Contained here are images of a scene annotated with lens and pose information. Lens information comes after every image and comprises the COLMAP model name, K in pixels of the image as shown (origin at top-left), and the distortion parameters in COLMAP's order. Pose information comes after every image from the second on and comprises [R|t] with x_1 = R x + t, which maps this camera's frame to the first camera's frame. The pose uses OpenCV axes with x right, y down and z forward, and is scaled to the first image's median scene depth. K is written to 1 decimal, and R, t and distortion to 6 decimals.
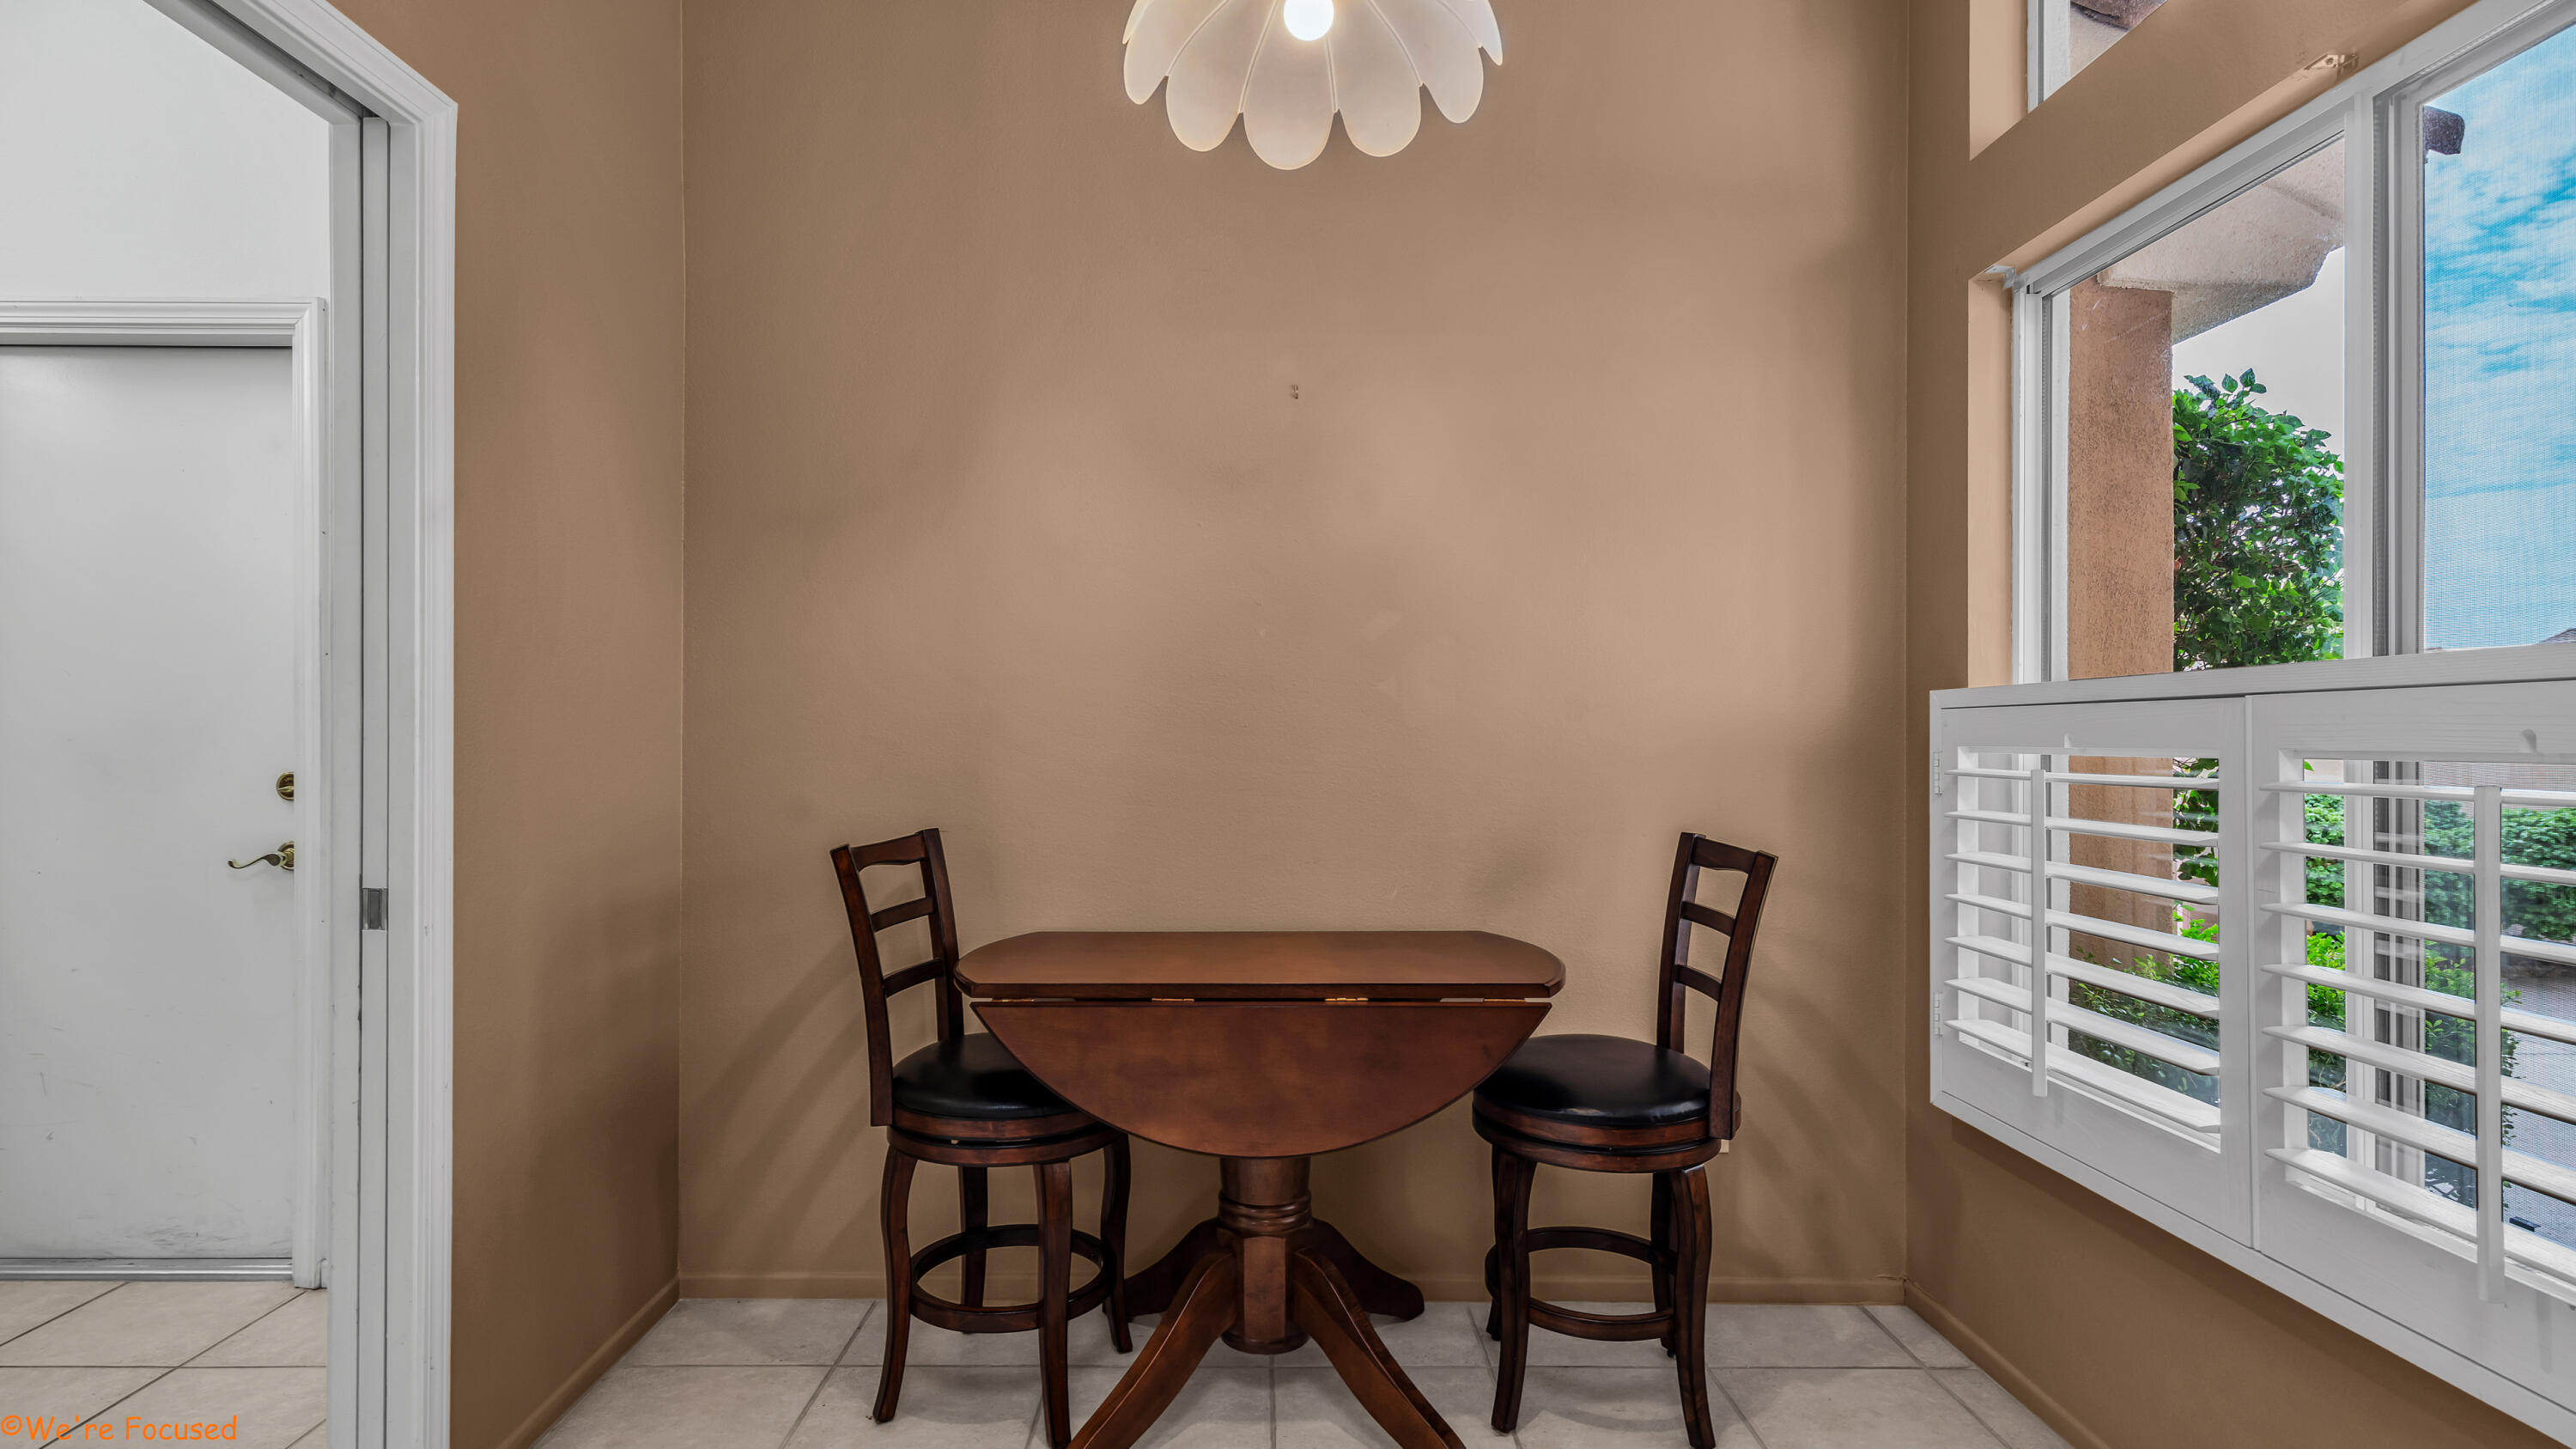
lens RADIAL K [[1249.7, 0, 1282.7], [0, 1249.7, 729.8], [0, 0, 1]] dist [0.003829, 0.001031]
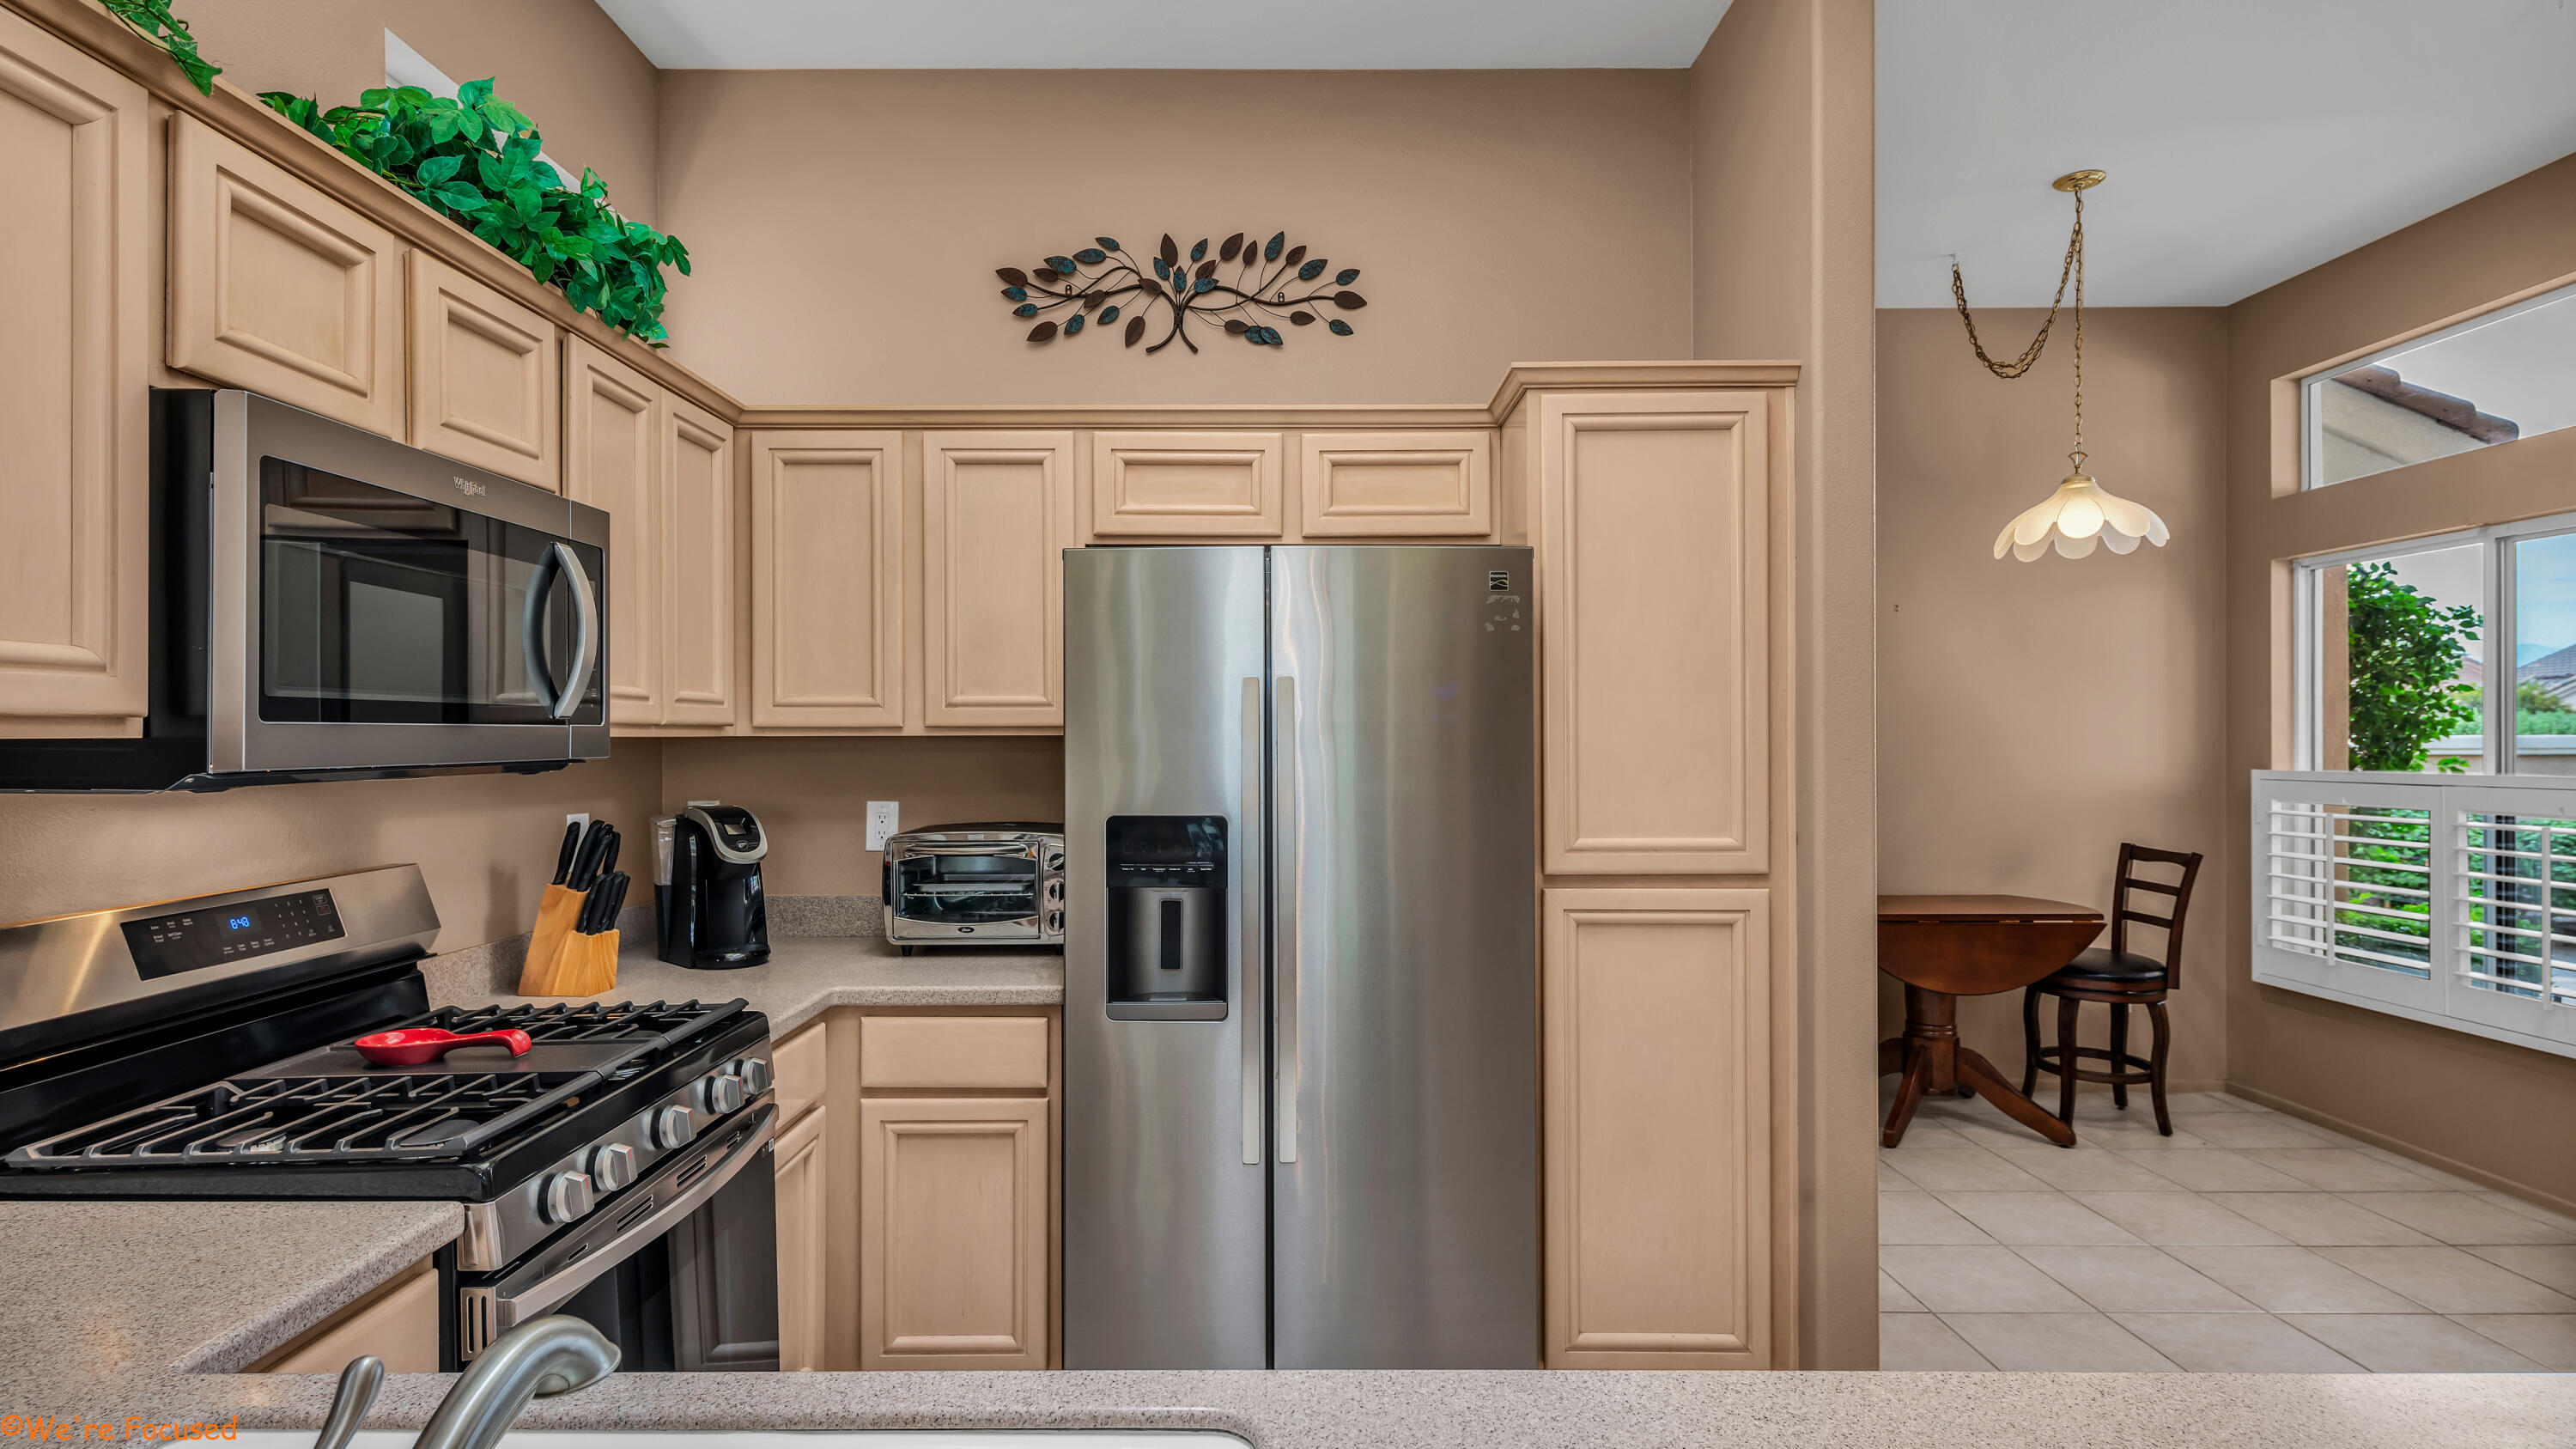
lens RADIAL K [[1249.7, 0, 1282.7], [0, 1249.7, 729.8], [0, 0, 1]] dist [0.003829, 0.001031]
pose [[0.999924, -0.003353, -0.011853, -0.984266], [0.003361, 0.999994, 0.000732, -0.103043], [0.011850, -0.000772, 0.999929, -0.990942]]
